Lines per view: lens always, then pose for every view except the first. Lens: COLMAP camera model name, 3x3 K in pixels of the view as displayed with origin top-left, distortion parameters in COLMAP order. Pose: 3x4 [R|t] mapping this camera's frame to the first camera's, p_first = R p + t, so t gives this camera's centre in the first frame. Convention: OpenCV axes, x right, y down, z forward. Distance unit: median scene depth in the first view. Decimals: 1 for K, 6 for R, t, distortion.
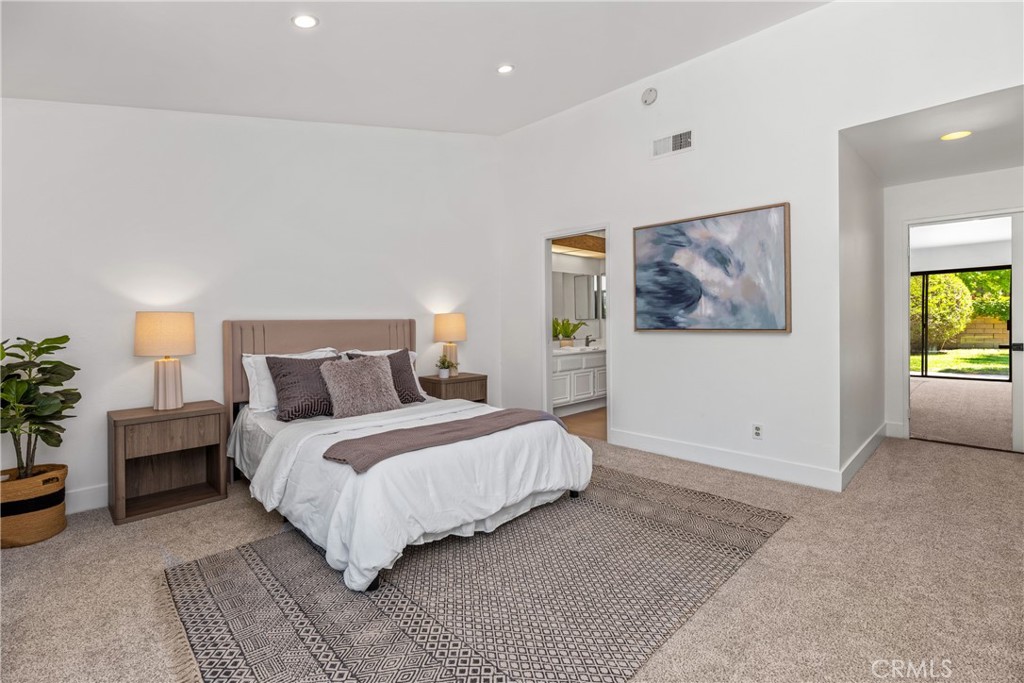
lens RADIAL K [[473.4, 0, 512.4], [0, 473.4, 332.2], [0, 0, 1]] dist [0.002360, -0.000098]
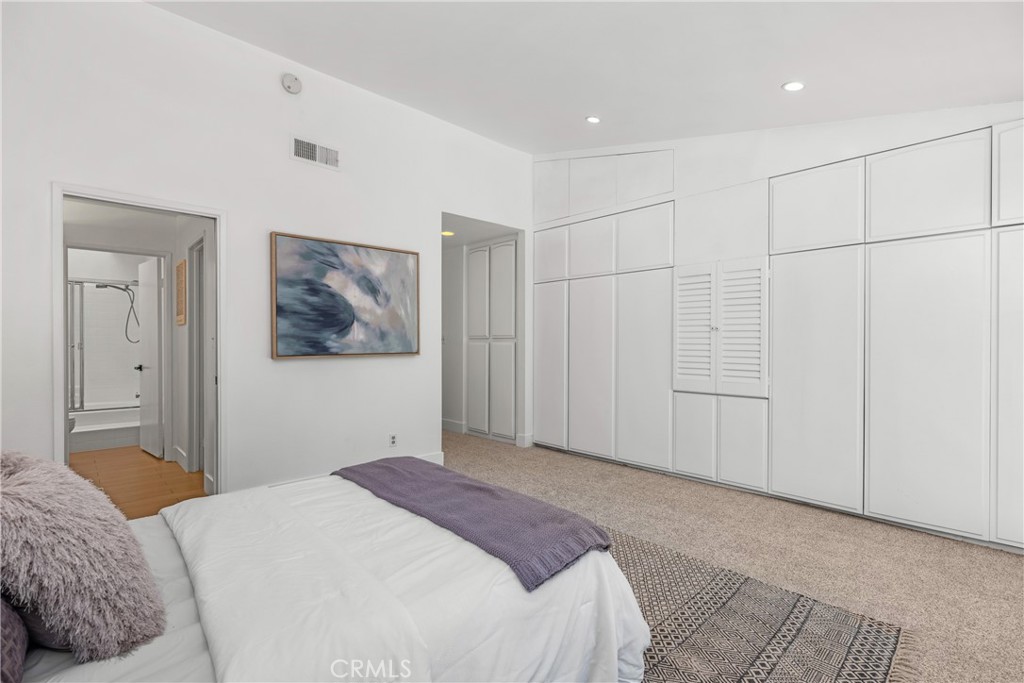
lens RADIAL K [[473.4, 0, 512.3], [0, 473.4, 342.1], [0, 0, 1]] dist [0.002360, -0.000098]
pose [[0.020379, -0.002842, 0.999788, -0.604522], [0.014987, 0.999884, 0.002537, -0.029202], [-0.999680, 0.014932, 0.020419, 0.636356]]
